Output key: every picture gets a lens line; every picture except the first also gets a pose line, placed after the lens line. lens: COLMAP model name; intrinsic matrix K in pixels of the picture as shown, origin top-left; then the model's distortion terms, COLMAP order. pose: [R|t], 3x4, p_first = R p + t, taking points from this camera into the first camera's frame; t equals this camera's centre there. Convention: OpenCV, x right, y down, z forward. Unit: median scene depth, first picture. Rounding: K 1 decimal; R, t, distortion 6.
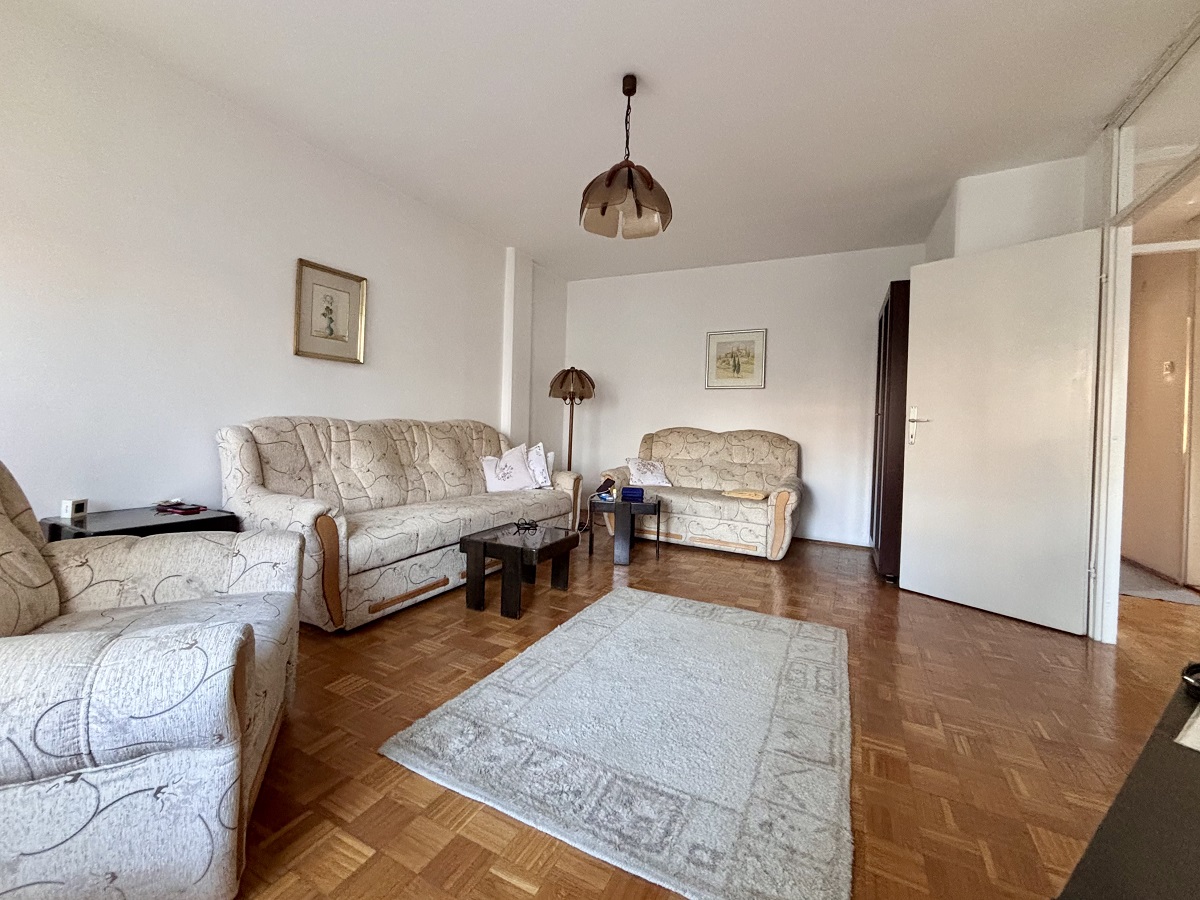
lens RADIAL K [[493.3, 0, 592.8], [0, 493.3, 444.0], [0, 0, 1]] dist [0.016476, 0.000060]
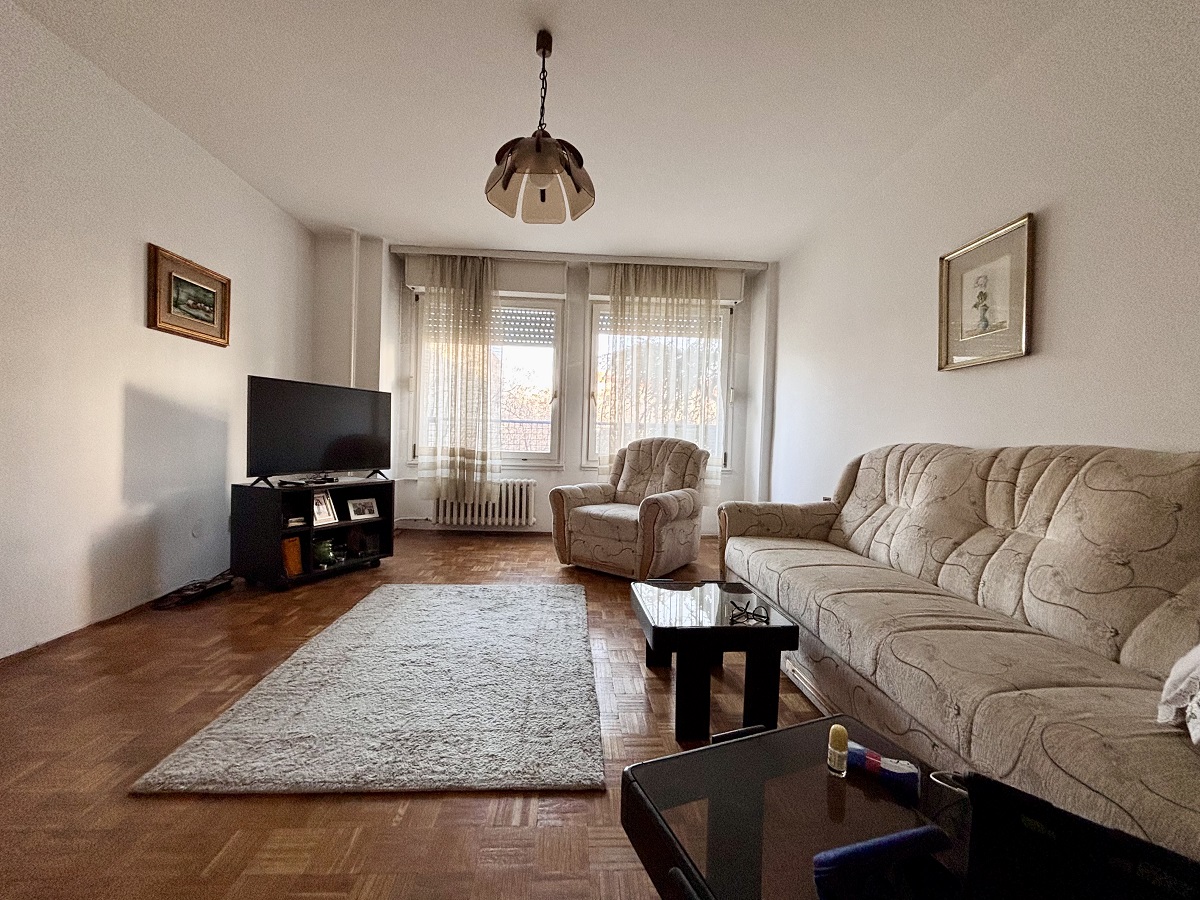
lens RADIAL K [[493.3, 0, 592.8], [0, 493.3, 444.0], [0, 0, 1]] dist [0.016476, 0.000060]
pose [[-0.864748, -0.062829, -0.498261, 0.296772], [-0.089120, 0.995595, 0.029129, -0.026167], [0.494236, 0.069595, -0.866538, 1.328854]]
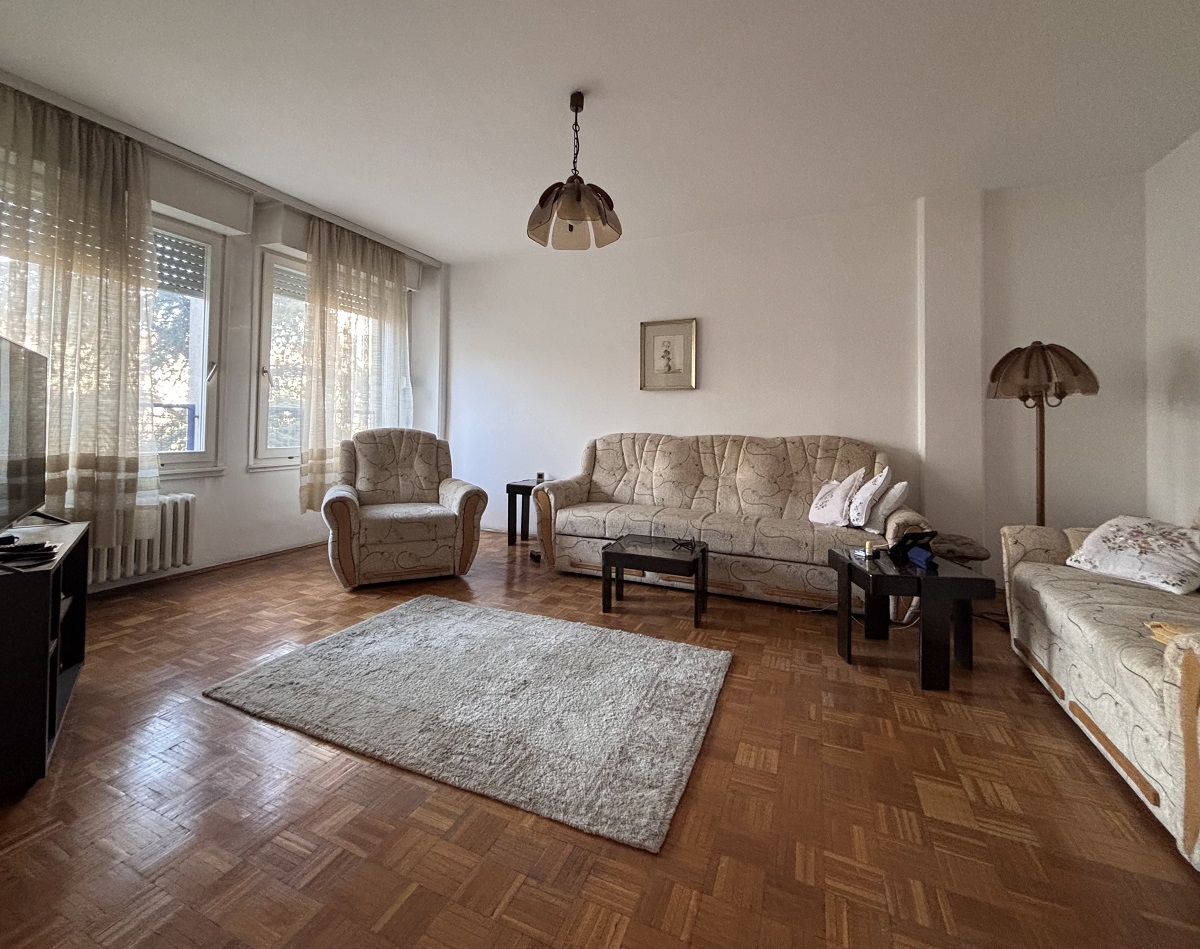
lens RADIAL K [[532.5, 0, 593.4], [0, 532.5, 412.7], [0, 0, 1]] dist [-0.001098, -0.000146]
pose [[0.077611, -0.064121, -0.994920, 0.833804], [-0.061733, 0.995706, -0.068988, 0.000451], [0.995071, 0.066774, 0.073320, 0.693800]]
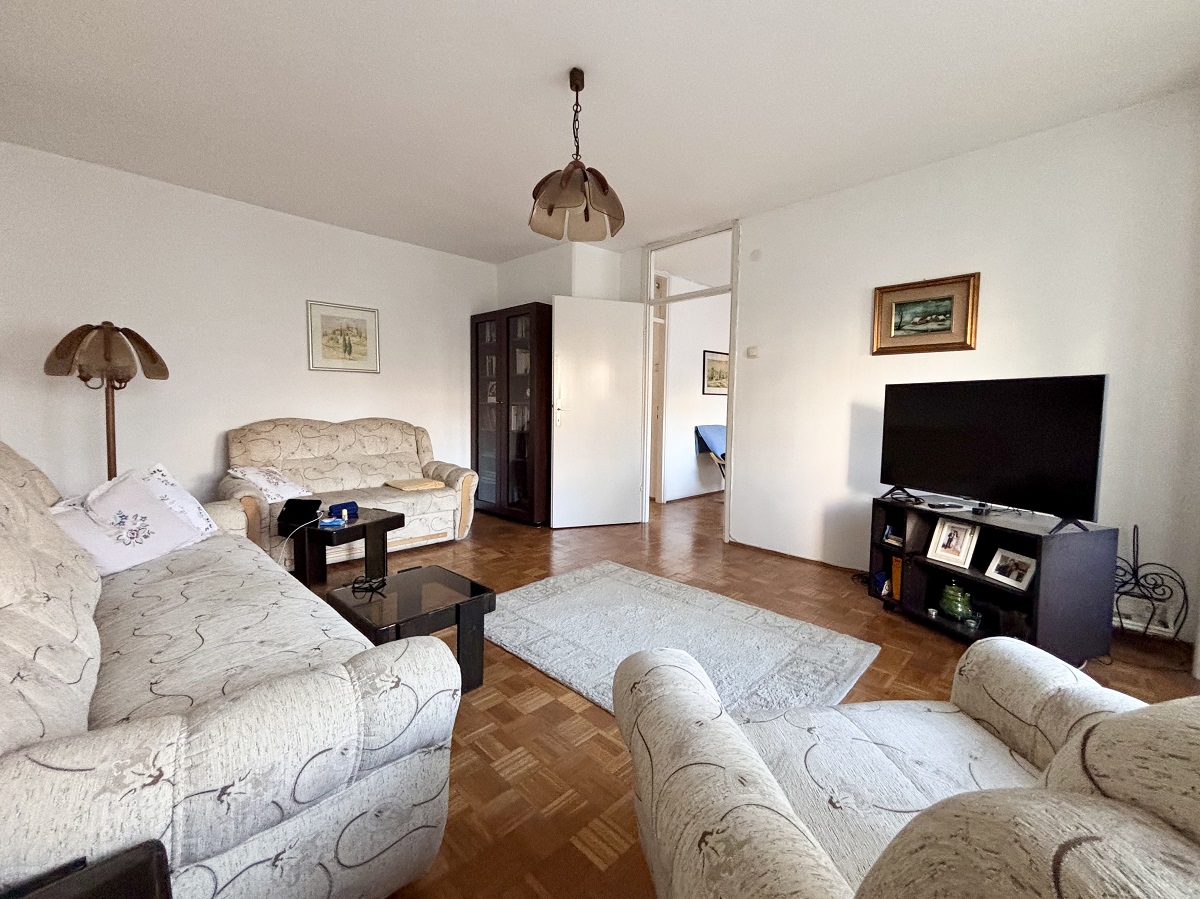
lens RADIAL K [[493.3, 0, 592.8], [0, 493.3, 443.5], [0, 0, 1]] dist [0.016476, 0.000060]
pose [[0.321538, -0.102892, 0.941290, -0.636010], [0.047643, 0.994578, 0.092442, -0.070043], [-0.945697, 0.015122, 0.324697, 0.462319]]
